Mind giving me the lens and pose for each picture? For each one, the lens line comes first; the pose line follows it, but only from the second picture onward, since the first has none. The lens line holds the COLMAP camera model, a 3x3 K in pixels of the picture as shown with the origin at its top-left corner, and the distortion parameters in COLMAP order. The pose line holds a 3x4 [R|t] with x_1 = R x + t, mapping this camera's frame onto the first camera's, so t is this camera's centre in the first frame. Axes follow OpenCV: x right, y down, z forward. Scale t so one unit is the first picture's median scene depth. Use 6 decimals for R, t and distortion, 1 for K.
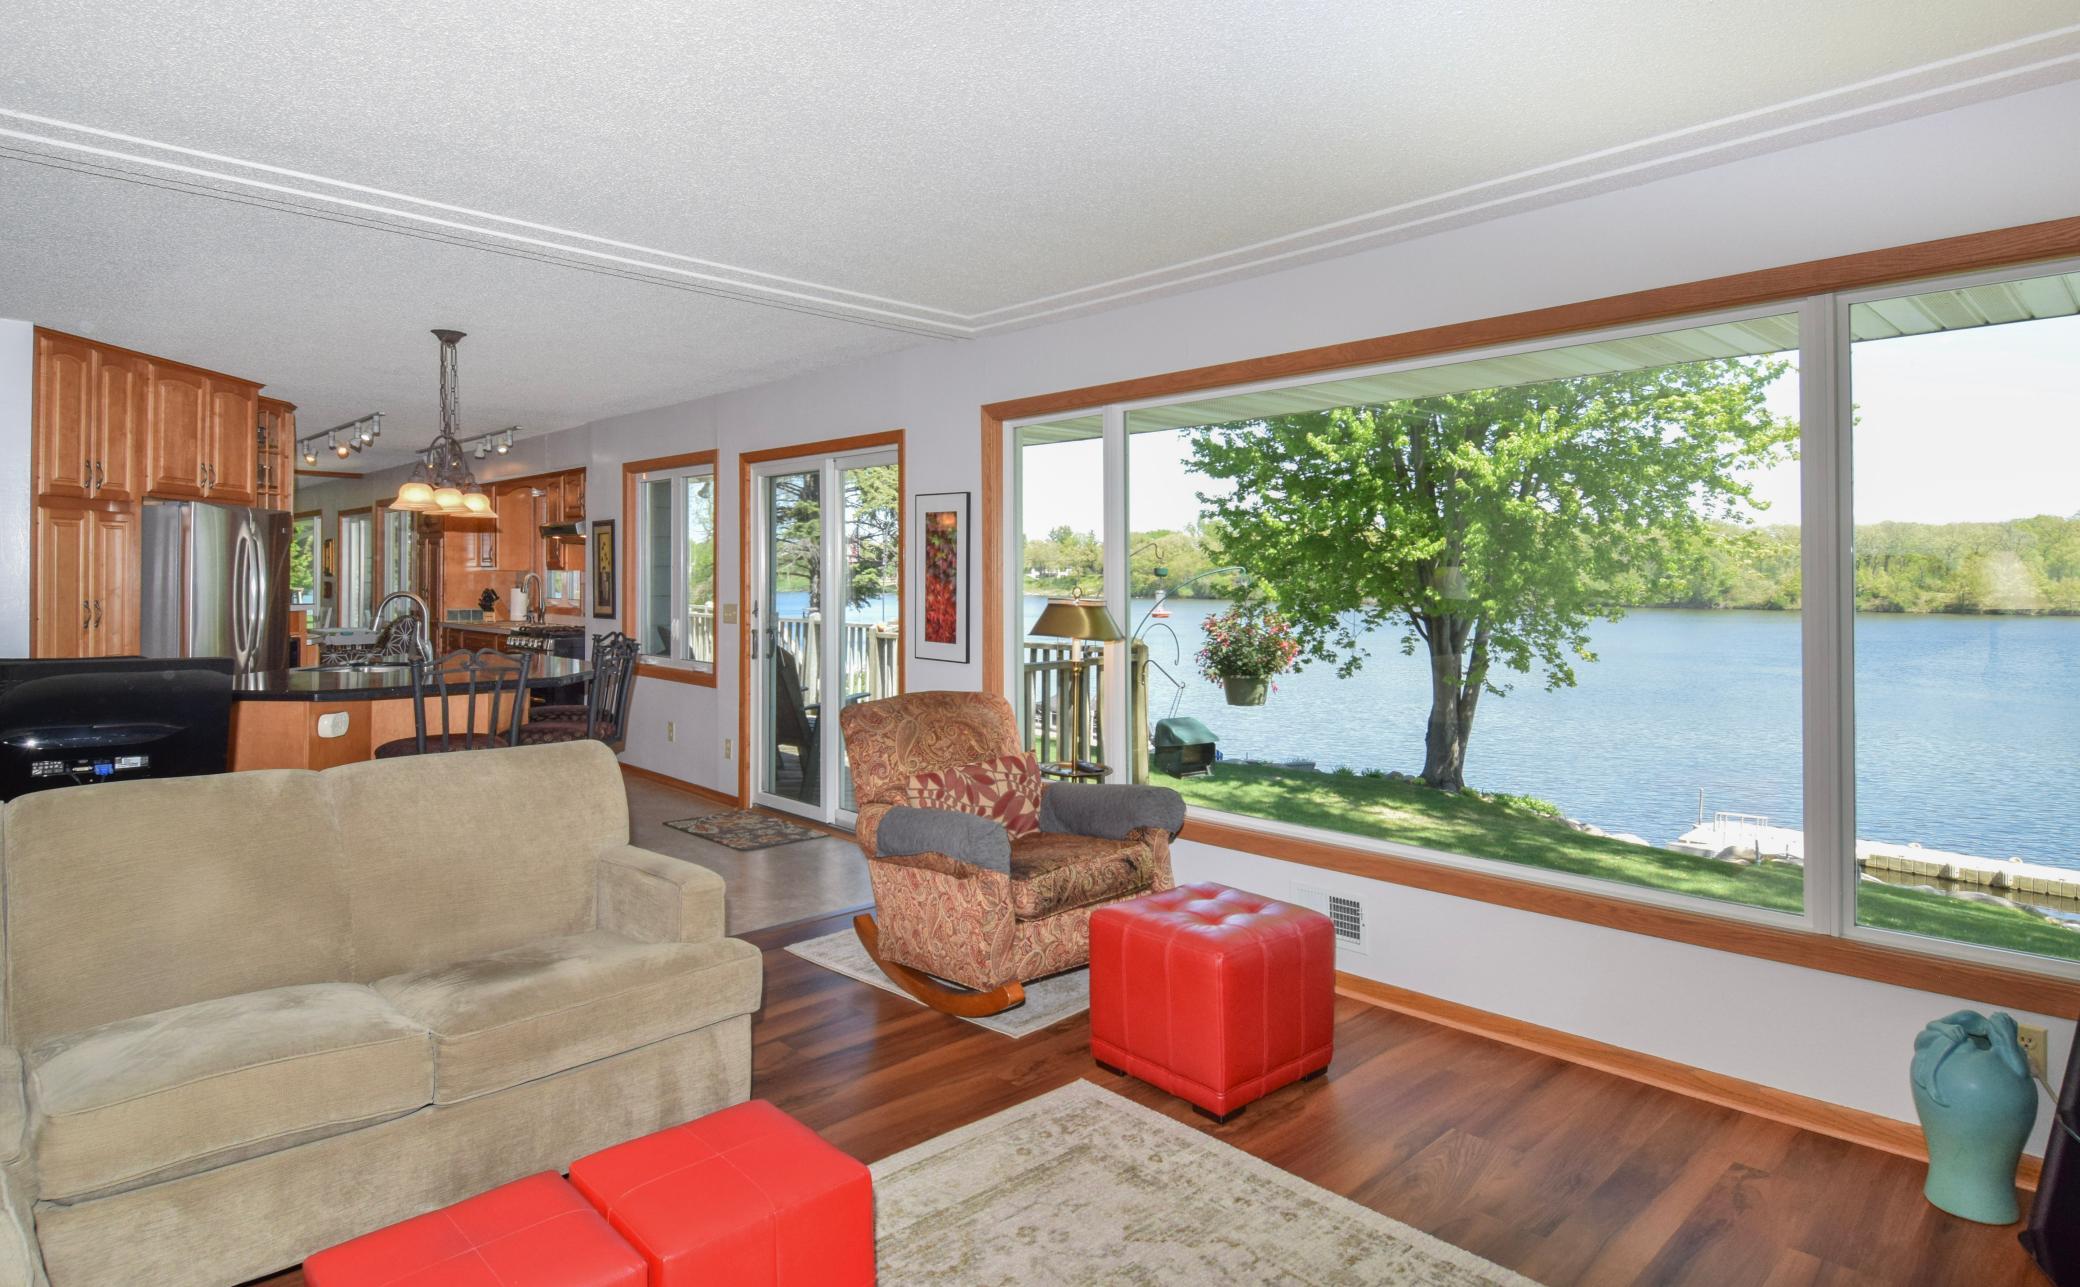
lens RADIAL K [[1136.8, 0, 1063.0], [0, 1136.8, 562.7], [0, 0, 1]] dist [-0.041659, -0.001472]
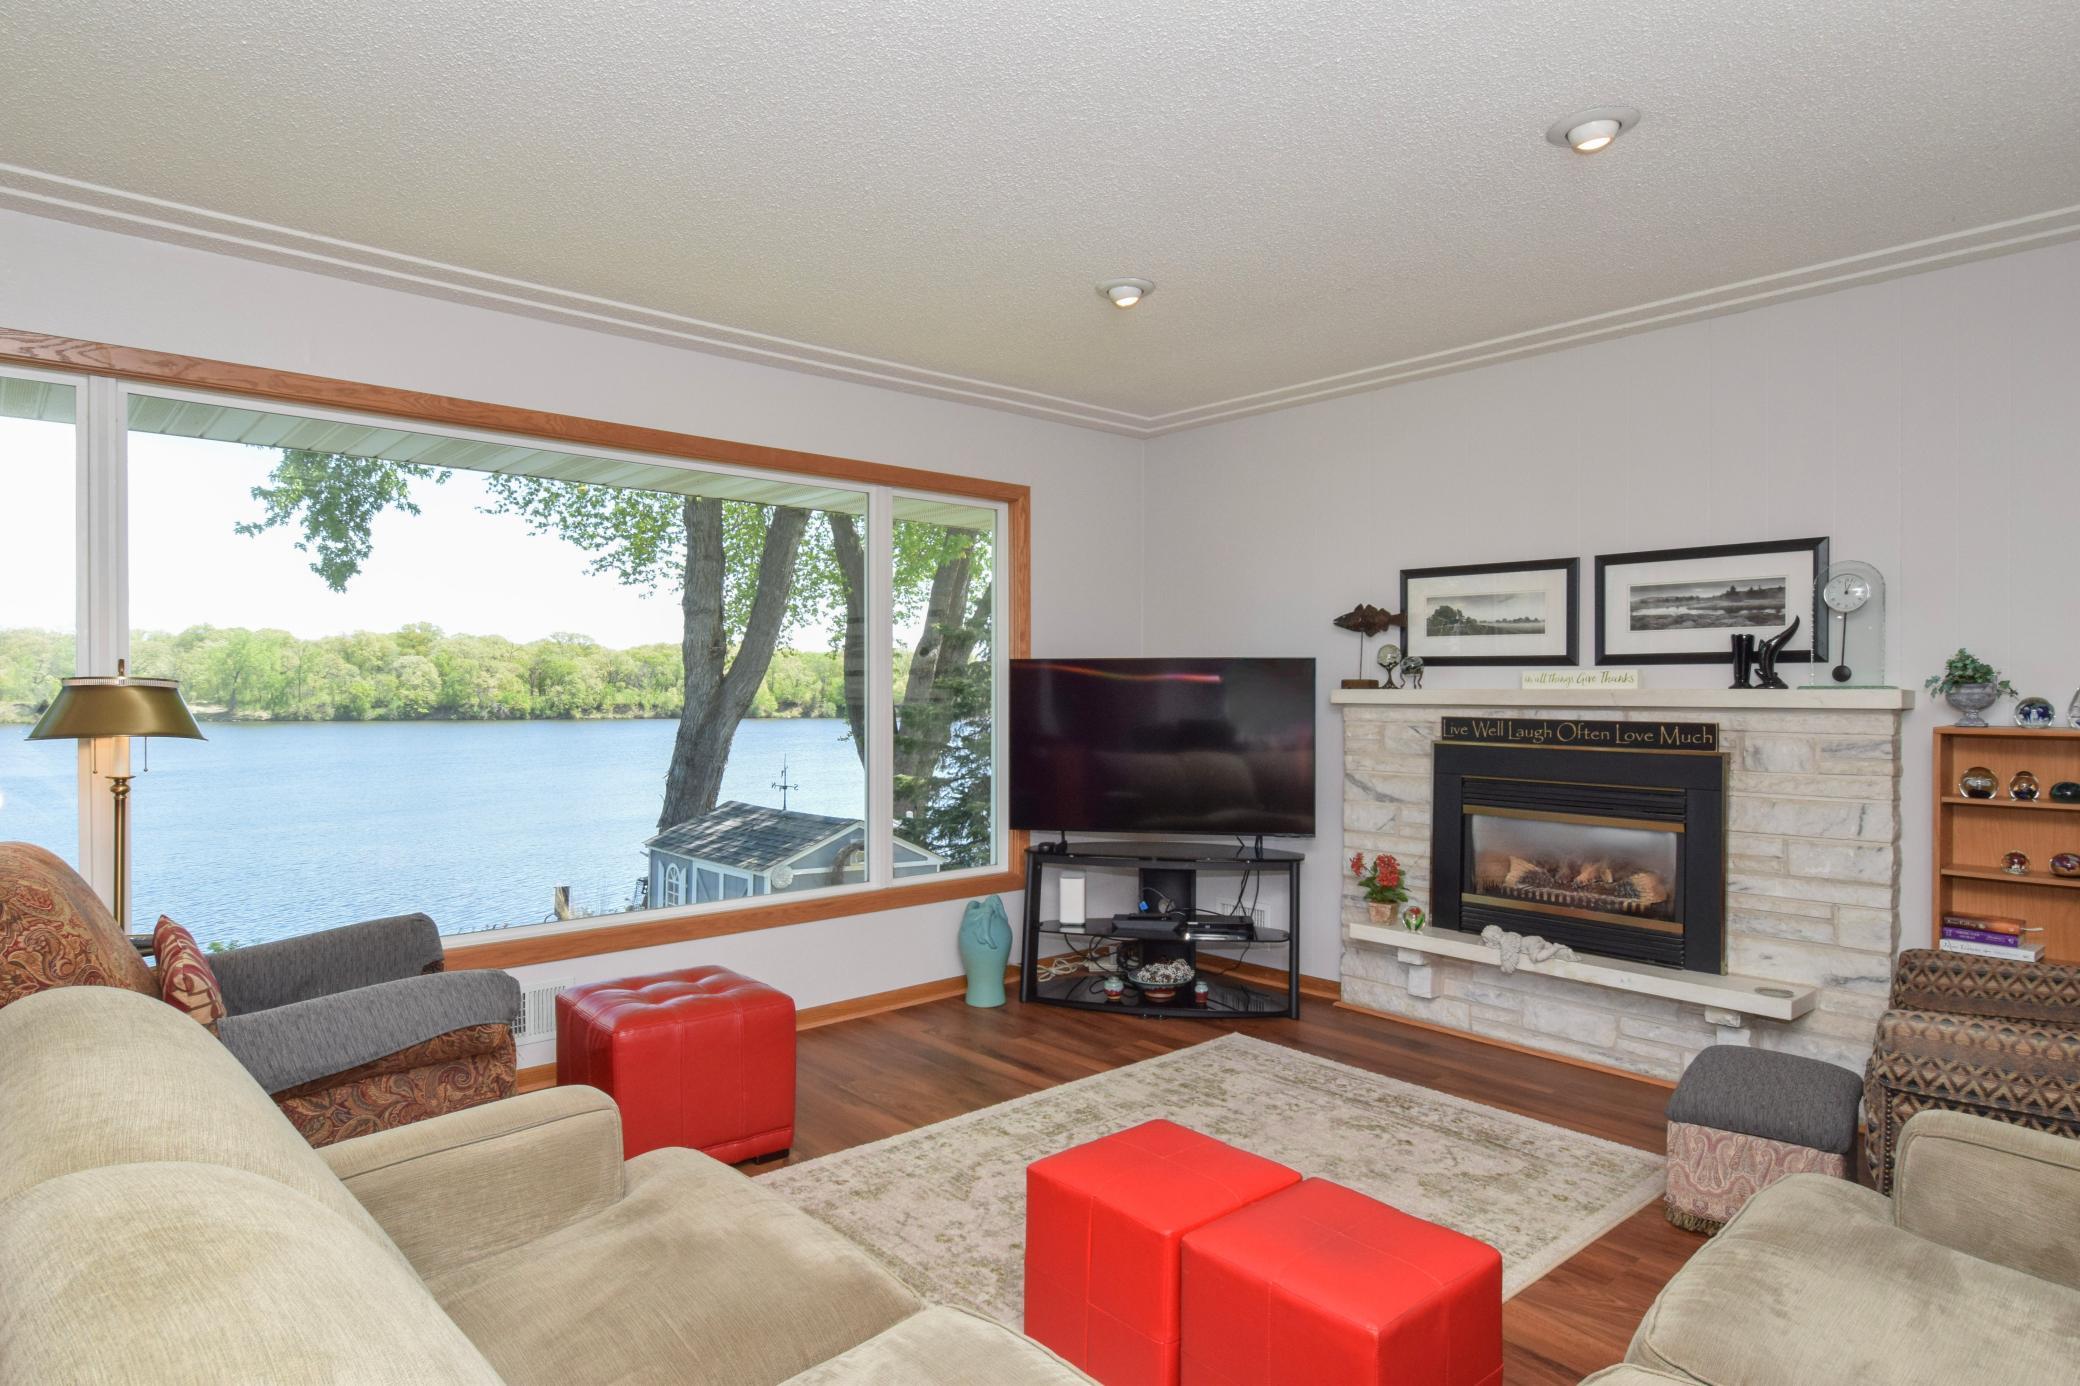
lens RADIAL K [[1163.8, 0, 1041.1], [0, 1163.8, 692.3], [0, 0, 1]] dist [-0.005067, -0.001616]
pose [[0.023886, -0.001791, 0.999713, -1.093695], [-0.018722, 0.999822, 0.002239, 0.052132], [-0.999539, -0.018770, 0.023848, 0.829356]]
